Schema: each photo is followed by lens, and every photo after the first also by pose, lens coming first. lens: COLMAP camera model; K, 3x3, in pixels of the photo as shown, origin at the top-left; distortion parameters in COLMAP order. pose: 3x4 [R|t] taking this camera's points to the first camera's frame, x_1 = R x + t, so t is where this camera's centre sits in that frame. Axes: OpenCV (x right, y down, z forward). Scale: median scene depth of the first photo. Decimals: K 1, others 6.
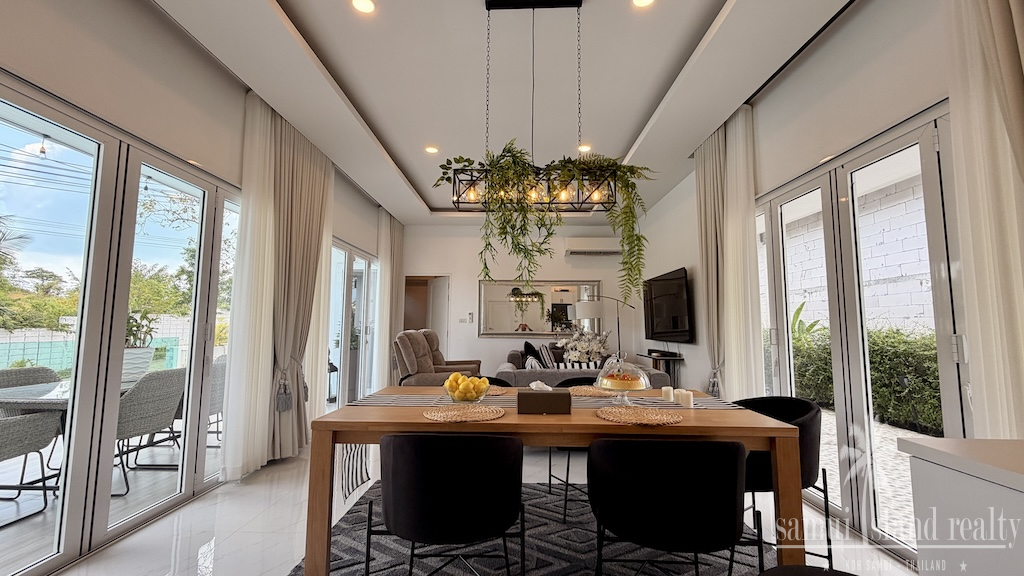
lens RADIAL K [[410.0, 0, 512.0], [0, 410.0, 288.0], [0, 0, 1]] dist [0.001059, 0.000218]
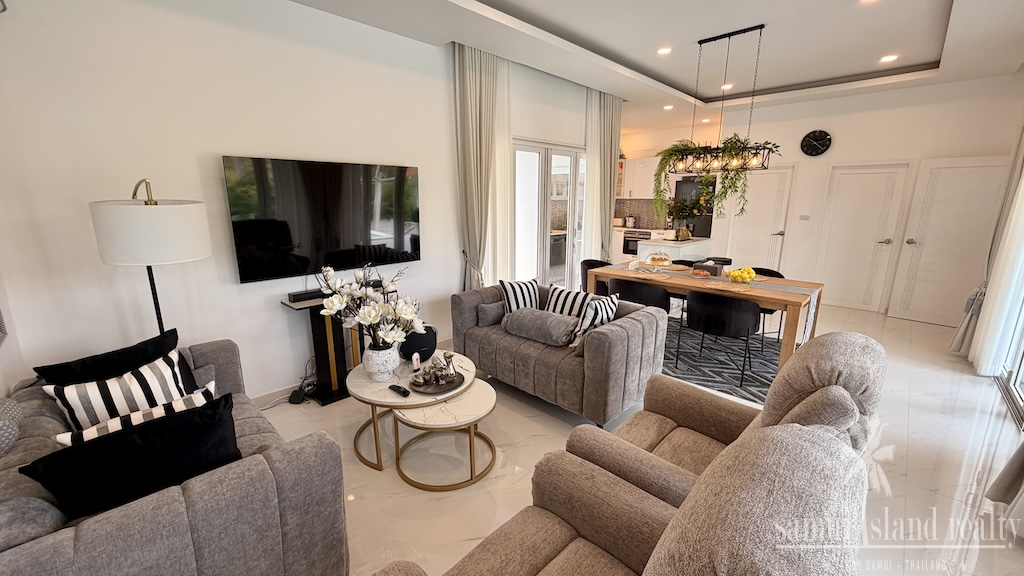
lens RADIAL K [[410.0, 0, 512.0], [0, 410.0, 288.0], [0, 0, 1]] dist [0.001059, 0.000218]
pose [[-0.737830, -0.155811, 0.656757, -0.271665], [-0.071678, 0.985577, 0.153295, 0.045126], [-0.671170, 0.066031, -0.738357, 1.467782]]
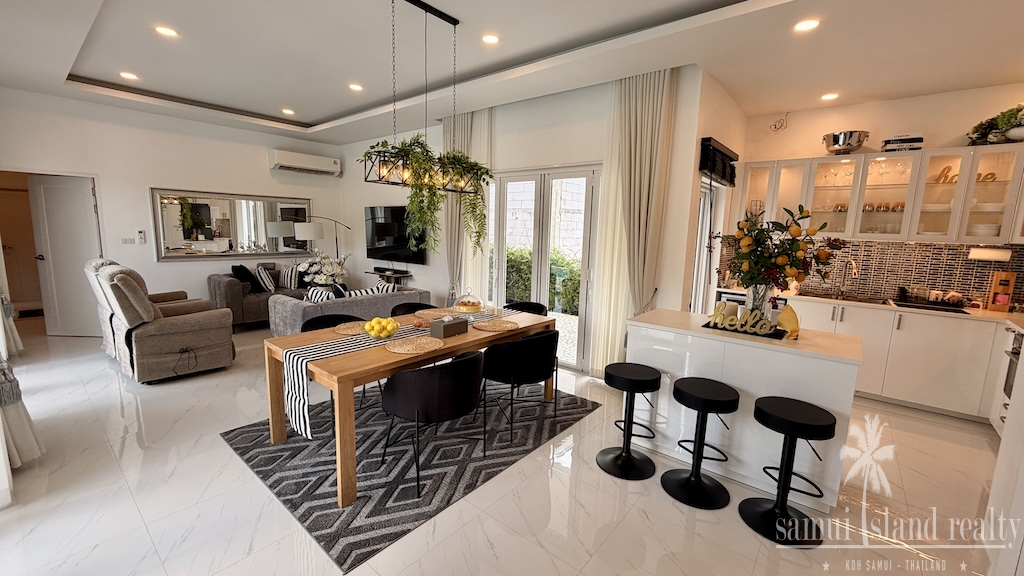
lens RADIAL K [[410.0, 0, 512.0], [0, 410.0, 288.0], [0, 0, 1]] dist [0.001059, 0.000218]
pose [[0.626498, -0.104353, 0.772406, -0.414138], [-0.094306, 0.973567, 0.208022, -0.092933], [-0.773697, -0.203167, 0.600097, -0.036537]]
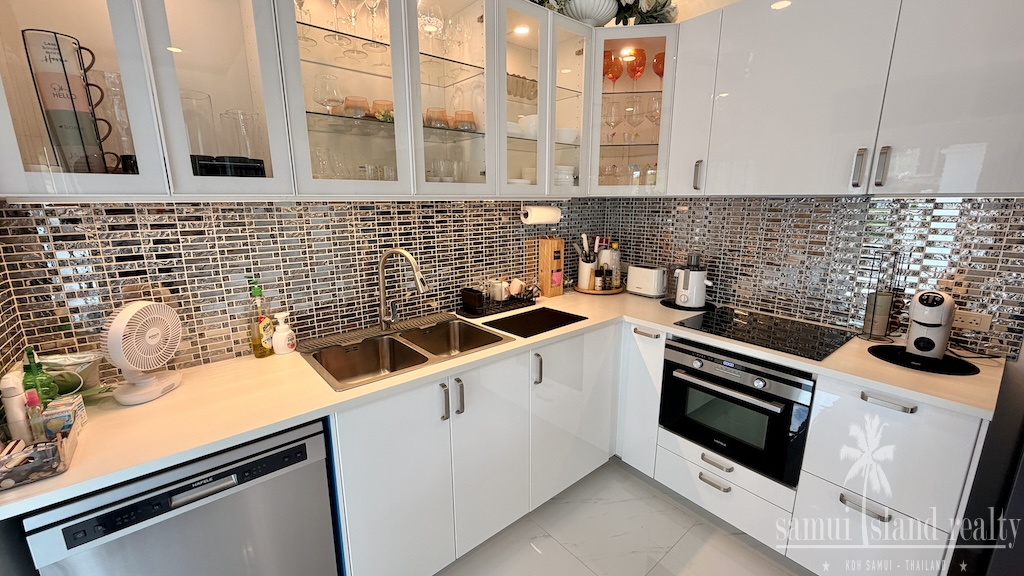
lens RADIAL K [[410.0, 0, 512.0], [0, 410.0, 288.0], [0, 0, 1]] dist [0.001059, 0.000218]
pose [[-0.643447, -0.178236, 0.744452, 0.416315], [-0.078289, 0.982738, 0.167619, -0.071663], [-0.761477, 0.049572, -0.646294, 0.111665]]
